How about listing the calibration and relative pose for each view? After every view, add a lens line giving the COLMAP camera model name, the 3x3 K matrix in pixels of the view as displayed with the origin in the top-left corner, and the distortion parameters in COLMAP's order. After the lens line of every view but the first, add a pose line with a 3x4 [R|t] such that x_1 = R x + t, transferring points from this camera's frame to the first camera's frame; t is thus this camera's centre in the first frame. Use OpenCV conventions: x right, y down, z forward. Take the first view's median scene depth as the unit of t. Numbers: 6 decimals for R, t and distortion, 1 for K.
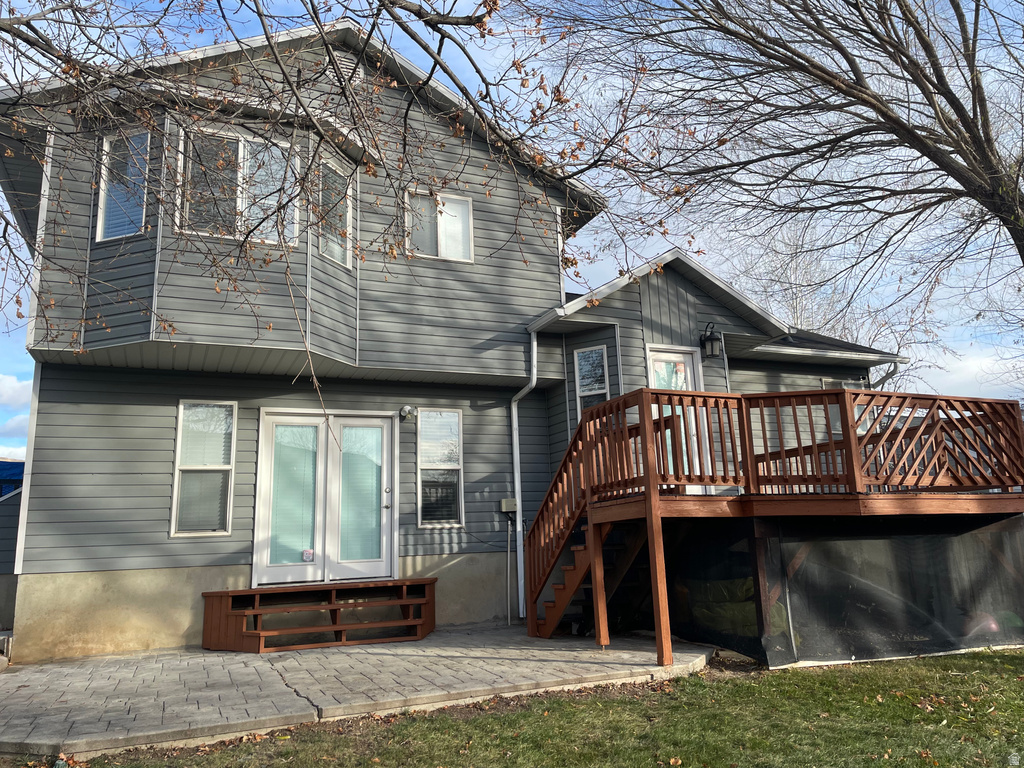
lens RADIAL K [[769.3, 0, 512.0], [0, 769.3, 384.0], [0, 0, 1]] dist [0.101776, -0.123649]
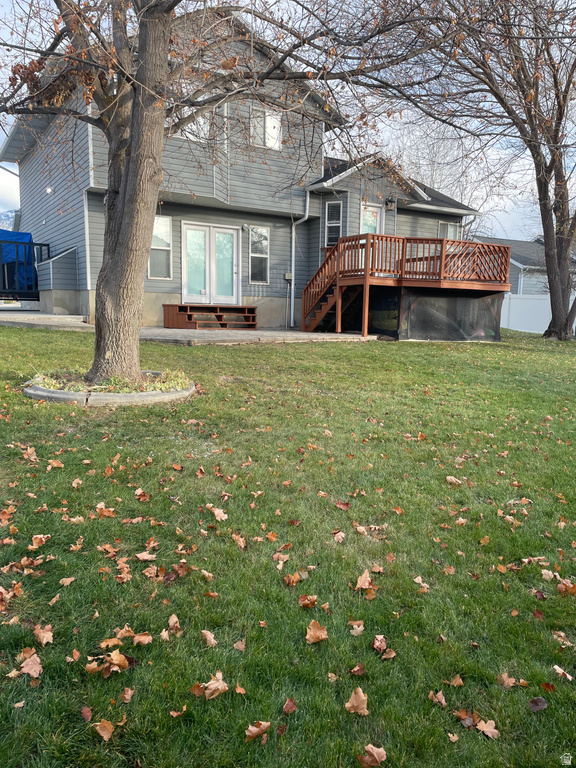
lens RADIAL K [[577.0, 0, 289.4], [0, 577.0, 379.0], [0, 0, 1]] dist [0.101776, -0.123649]
pose [[0.987995, 0.043067, 0.148361, -0.257887], [-0.088434, 0.945107, 0.314566, -0.088141], [-0.126670, -0.323910, 0.937570, -0.670506]]
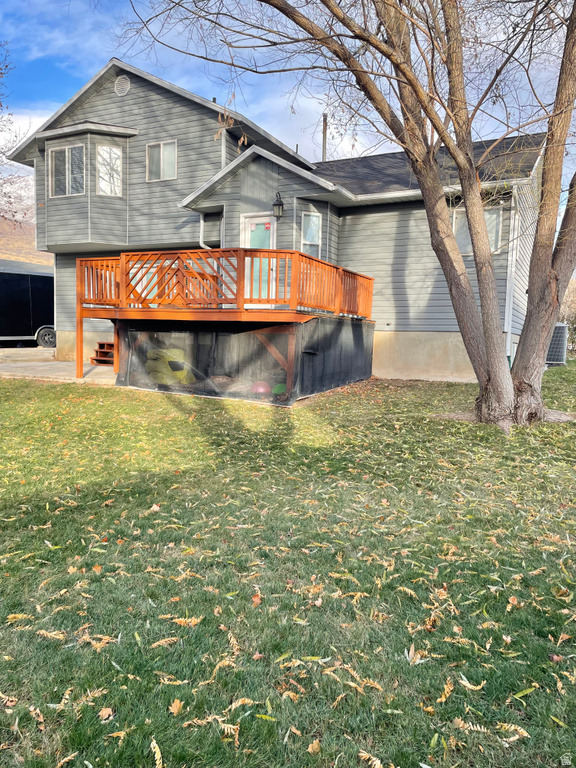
lens RADIAL K [[577.0, 0, 289.4], [0, 577.0, 379.0], [0, 0, 1]] dist [0.101776, -0.123649]
pose [[0.629793, 0.108313, -0.769174, 1.408316], [0.113848, 0.966665, 0.229341, 0.017612], [0.768375, -0.232006, 0.596468, 0.302003]]
